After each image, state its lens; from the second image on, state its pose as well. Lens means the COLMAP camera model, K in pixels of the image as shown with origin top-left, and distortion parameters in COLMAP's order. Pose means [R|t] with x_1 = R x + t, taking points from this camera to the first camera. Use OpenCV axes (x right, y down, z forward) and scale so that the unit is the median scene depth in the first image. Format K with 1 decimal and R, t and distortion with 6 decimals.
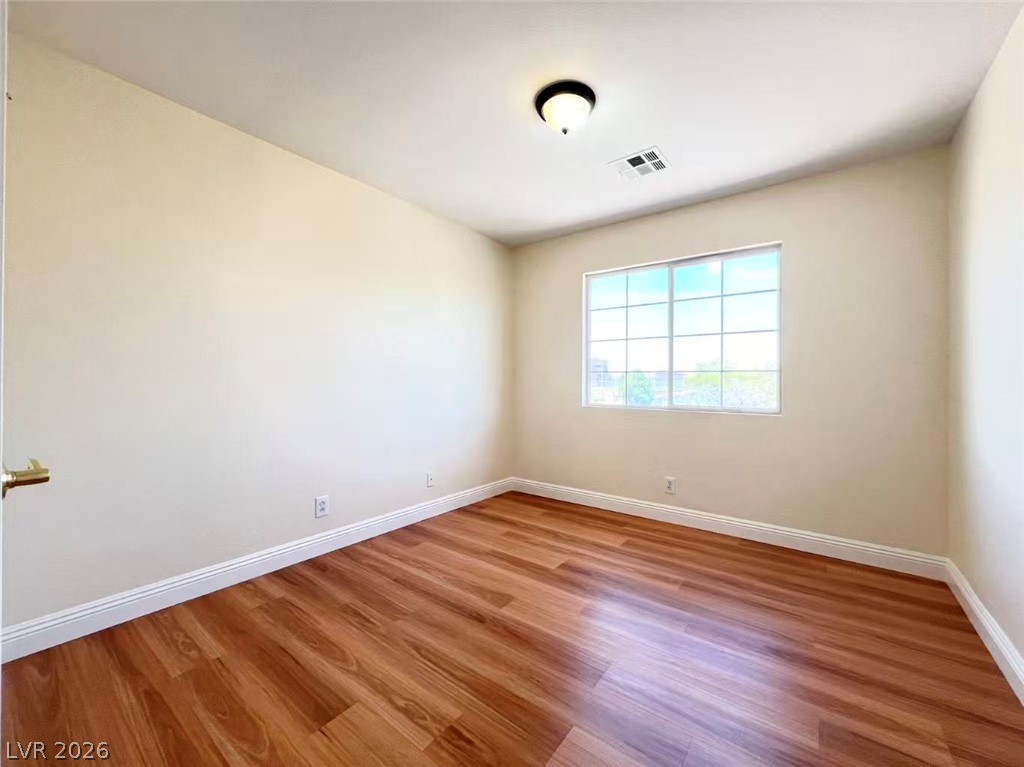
lens RADIAL K [[410.6, 0, 510.0], [0, 410.6, 382.2], [0, 0, 1]] dist [0.003950, 0.000050]
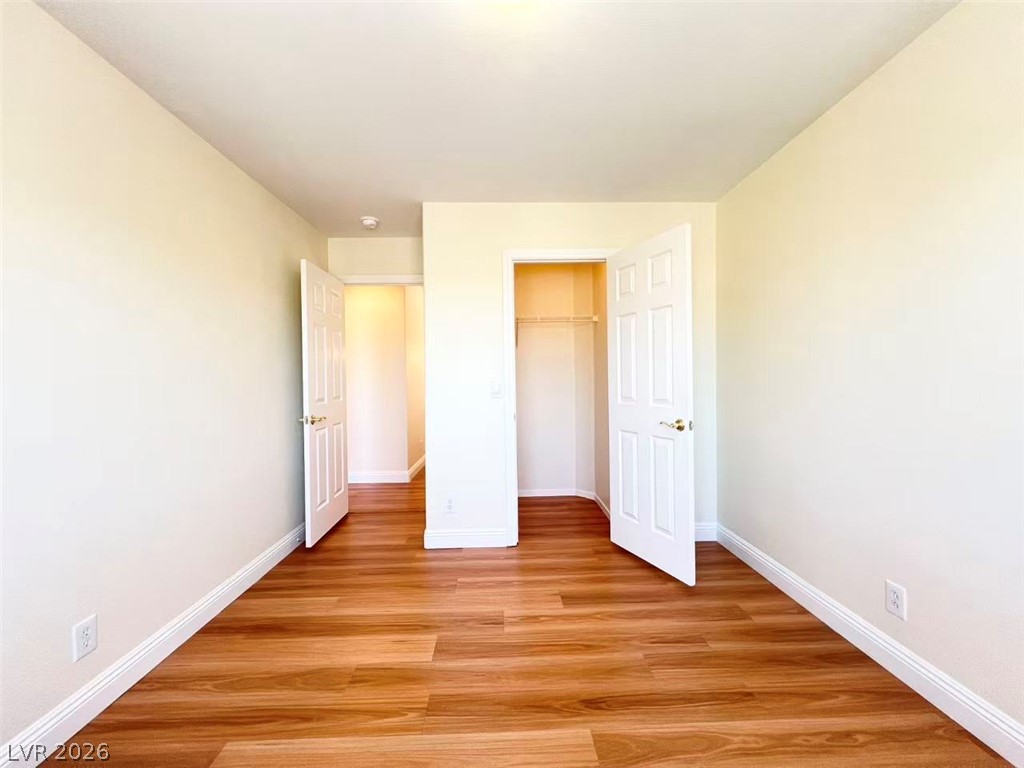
lens RADIAL K [[410.6, 0, 511.2], [0, 410.6, 382.5], [0, 0, 1]] dist [0.003950, 0.000050]
pose [[-0.780836, 0.006526, -0.624702, 0.497192], [0.008456, 0.999964, -0.000123, -0.047501], [0.624679, -0.005379, -0.780864, 1.395802]]
